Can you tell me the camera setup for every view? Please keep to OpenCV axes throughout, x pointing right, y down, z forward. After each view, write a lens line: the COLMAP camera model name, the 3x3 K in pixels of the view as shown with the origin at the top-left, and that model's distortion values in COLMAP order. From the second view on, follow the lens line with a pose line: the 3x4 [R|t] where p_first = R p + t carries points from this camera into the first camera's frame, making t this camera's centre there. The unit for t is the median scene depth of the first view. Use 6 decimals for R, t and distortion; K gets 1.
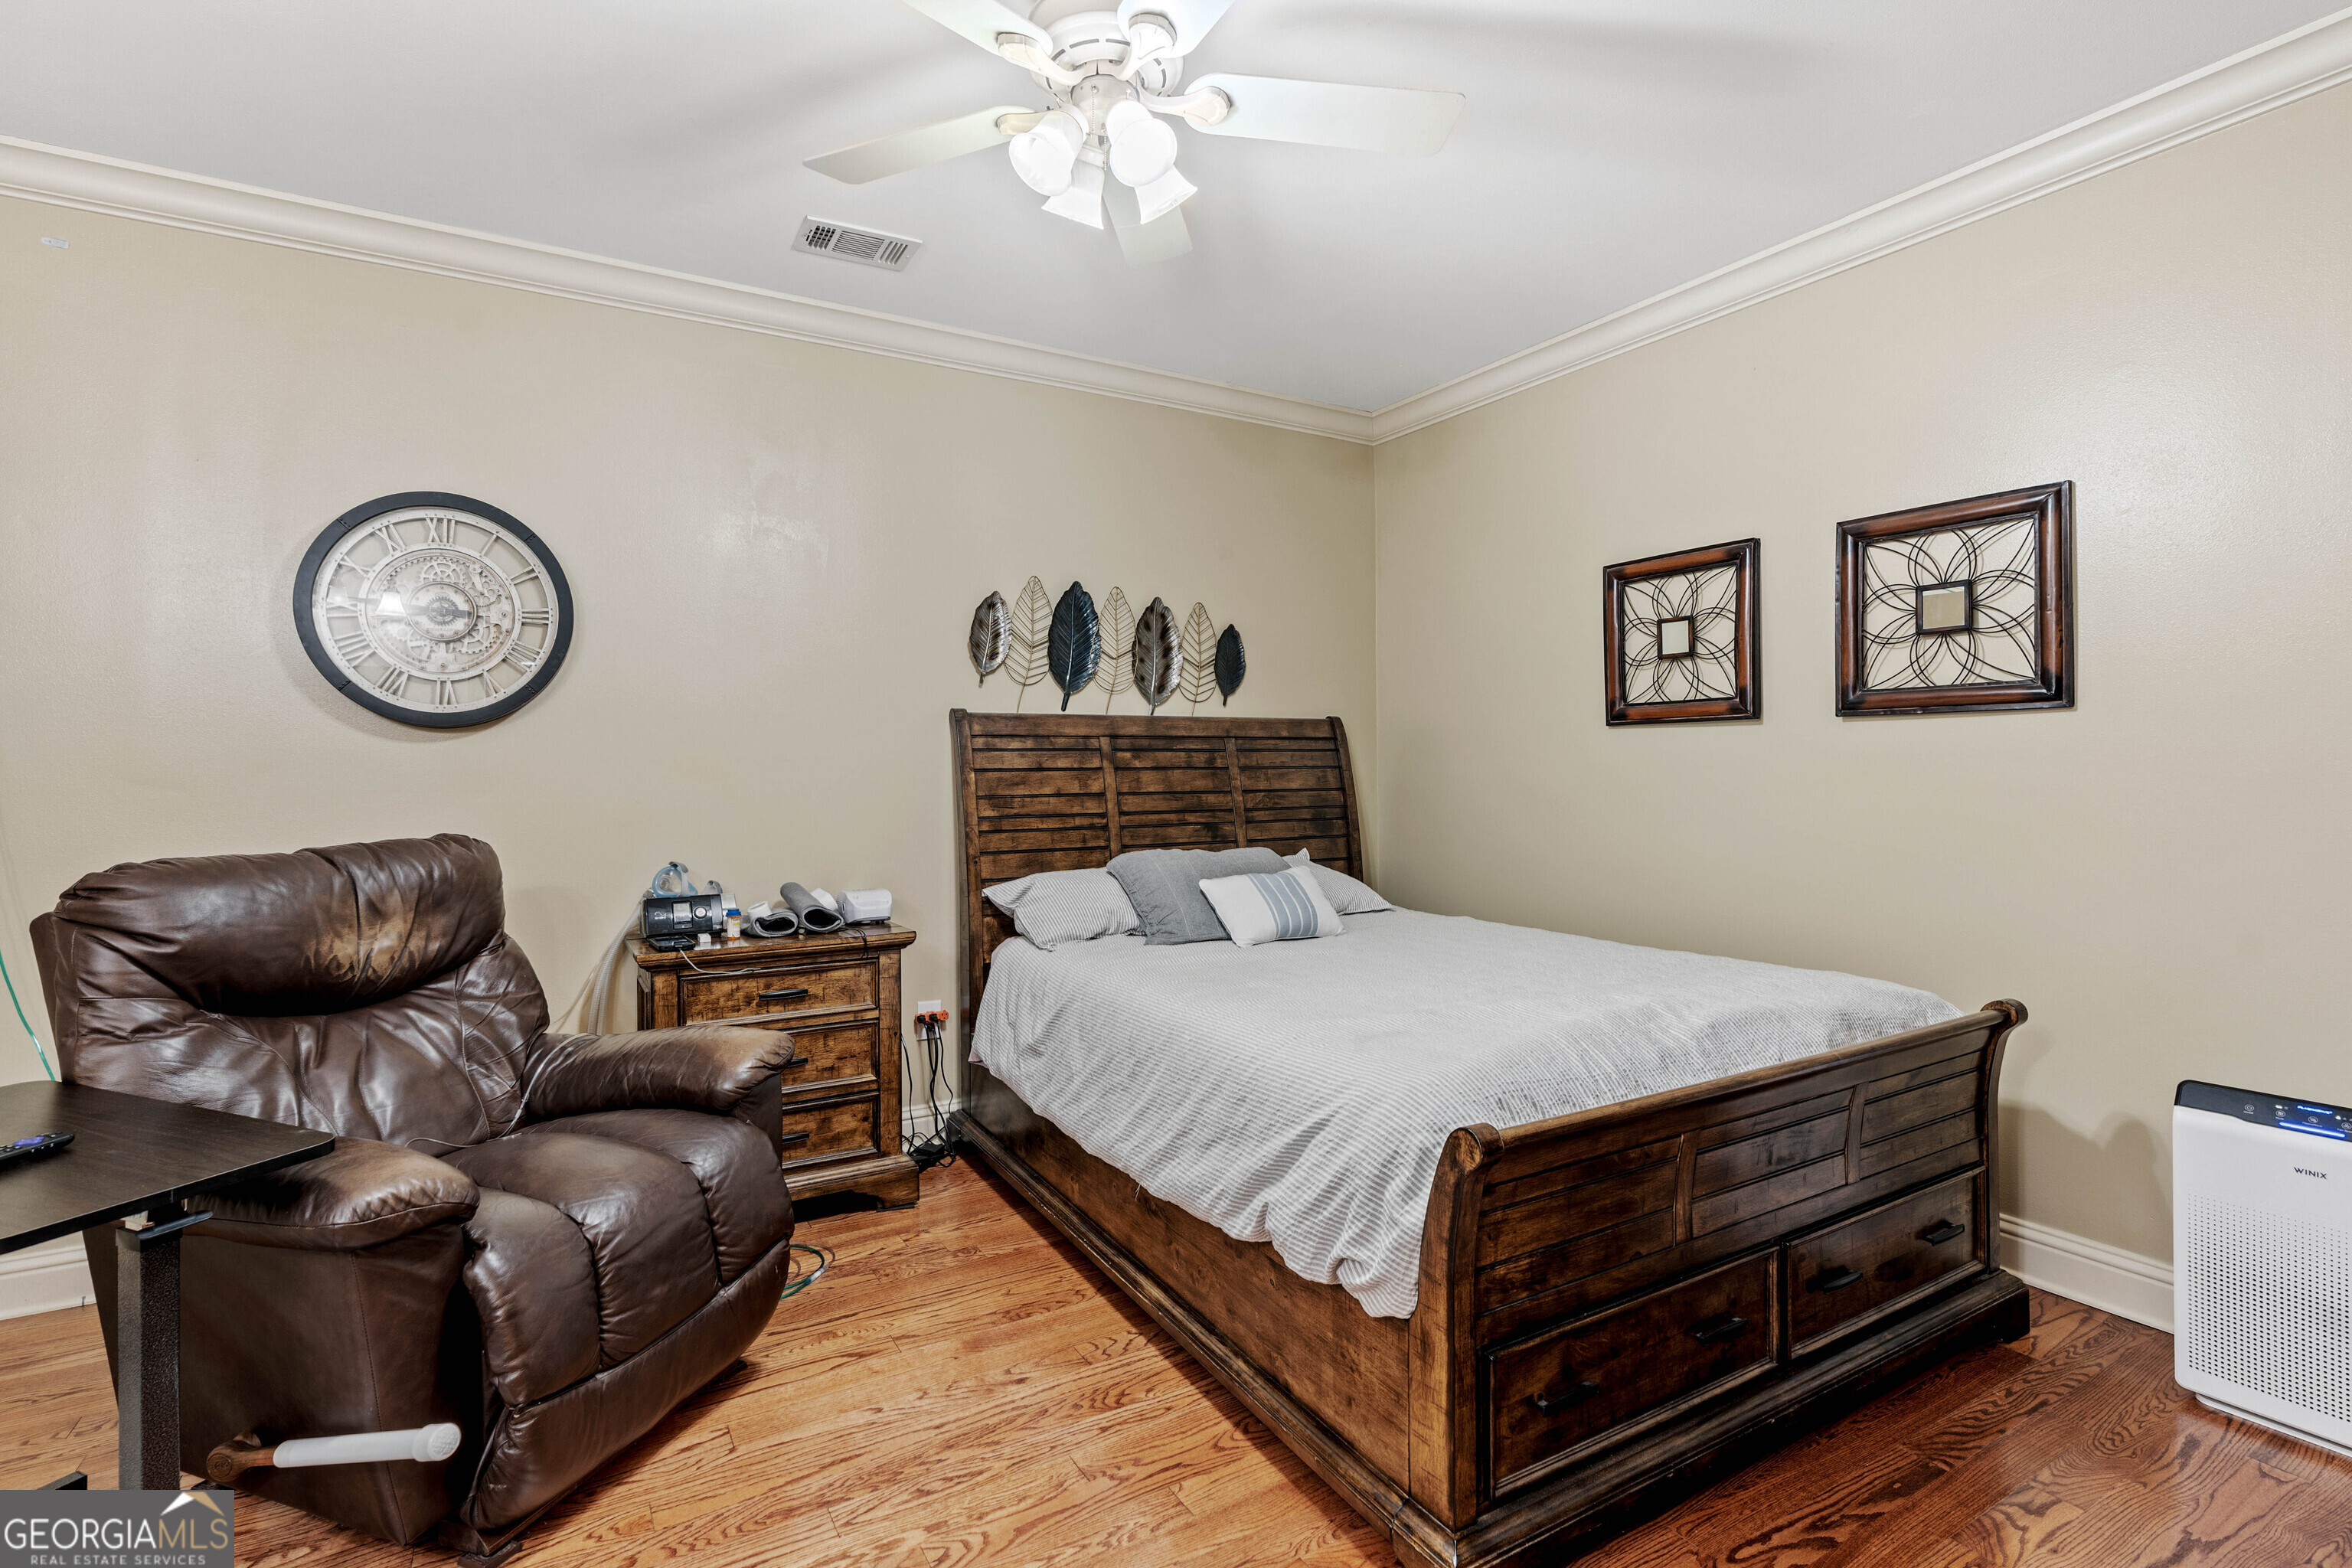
lens RADIAL K [[1068.3, 0, 1168.8], [0, 1068.3, 768.5], [0, 0, 1]] dist [-0.002230, -0.000534]
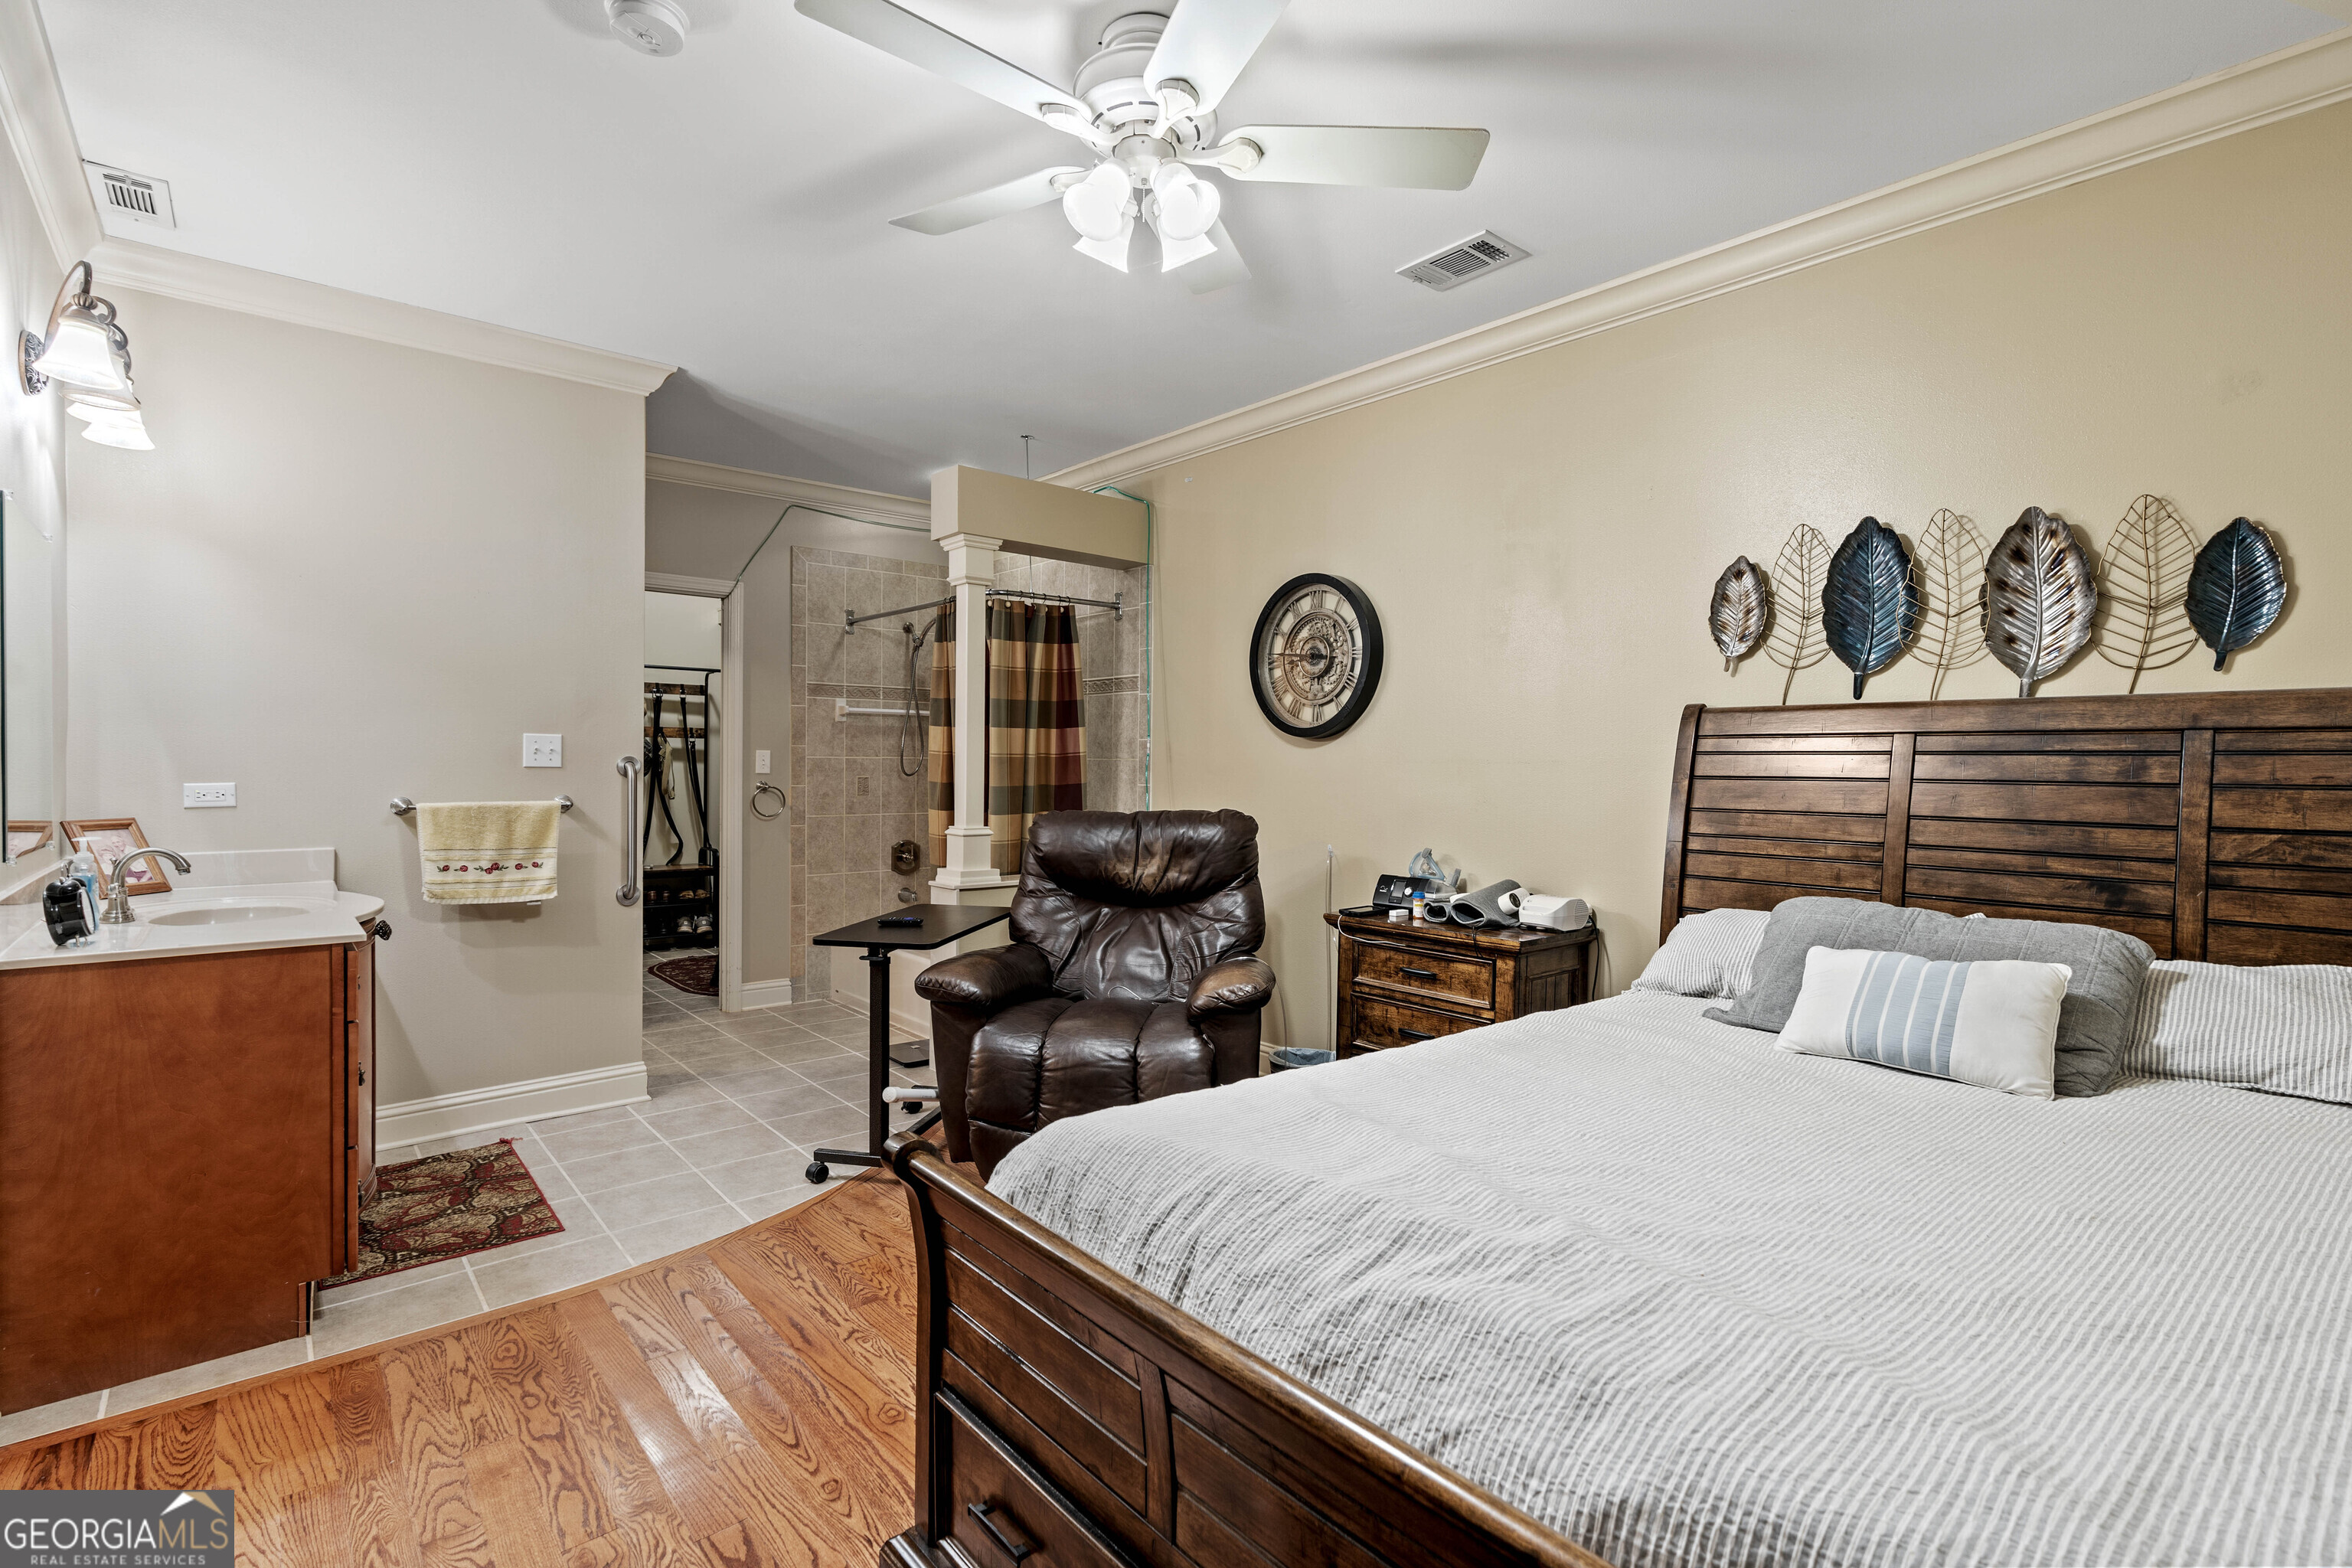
lens RADIAL K [[1068.3, 0, 1170.3], [0, 1068.3, 778.9], [0, 0, 1]] dist [-0.002230, -0.000534]
pose [[0.205166, 0.025631, -0.978391, 0.502444], [-0.010894, 0.999655, 0.023904, -0.011379], [0.978667, 0.005755, 0.205375, 0.382370]]
